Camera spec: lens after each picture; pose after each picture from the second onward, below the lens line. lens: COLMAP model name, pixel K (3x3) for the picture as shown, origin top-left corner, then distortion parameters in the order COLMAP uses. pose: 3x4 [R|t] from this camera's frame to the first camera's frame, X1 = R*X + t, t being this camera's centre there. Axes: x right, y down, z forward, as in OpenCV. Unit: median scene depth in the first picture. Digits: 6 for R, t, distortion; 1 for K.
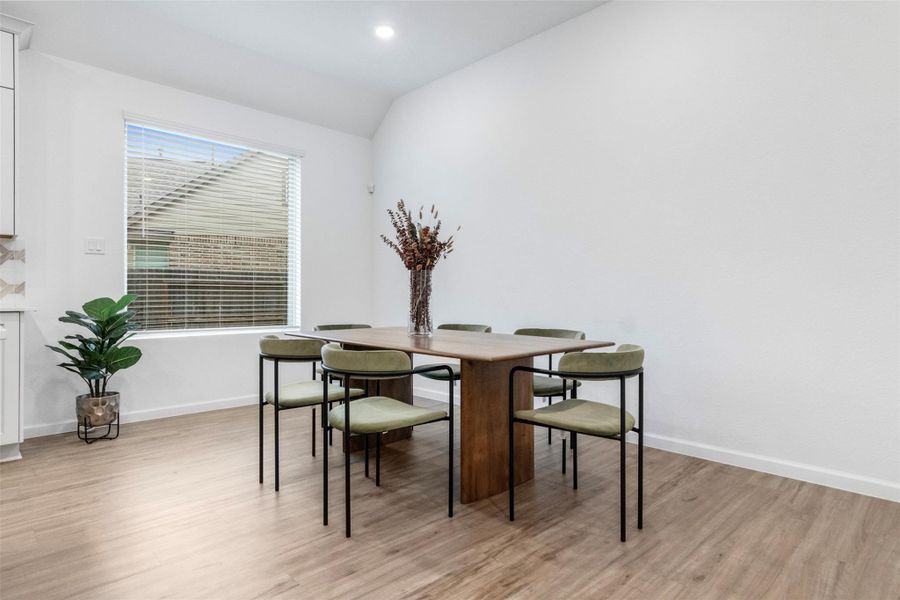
lens RADIAL K [[502.8, 0, 451.5], [0, 502.8, 299.6], [0, 0, 1]] dist [-0.001737, -0.000289]
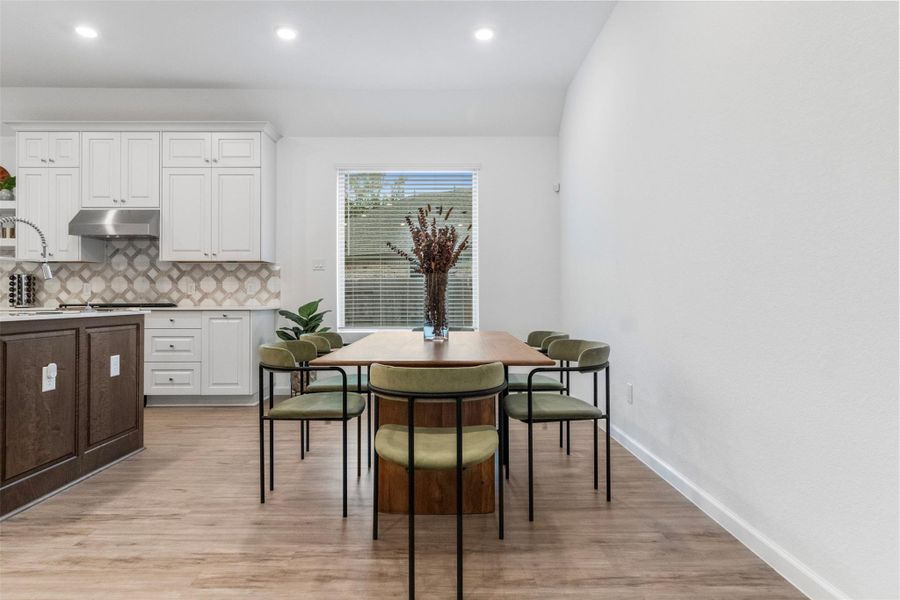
lens RADIAL K [[499.8, 0, 449.1], [0, 499.8, 292.7], [0, 0, 1]] dist [0.005232, 0.001517]
pose [[0.715297, -0.009925, -0.698750, 0.967334], [0.000786, 0.999910, -0.013397, -0.015782], [0.698820, 0.009033, 0.715240, 0.451860]]
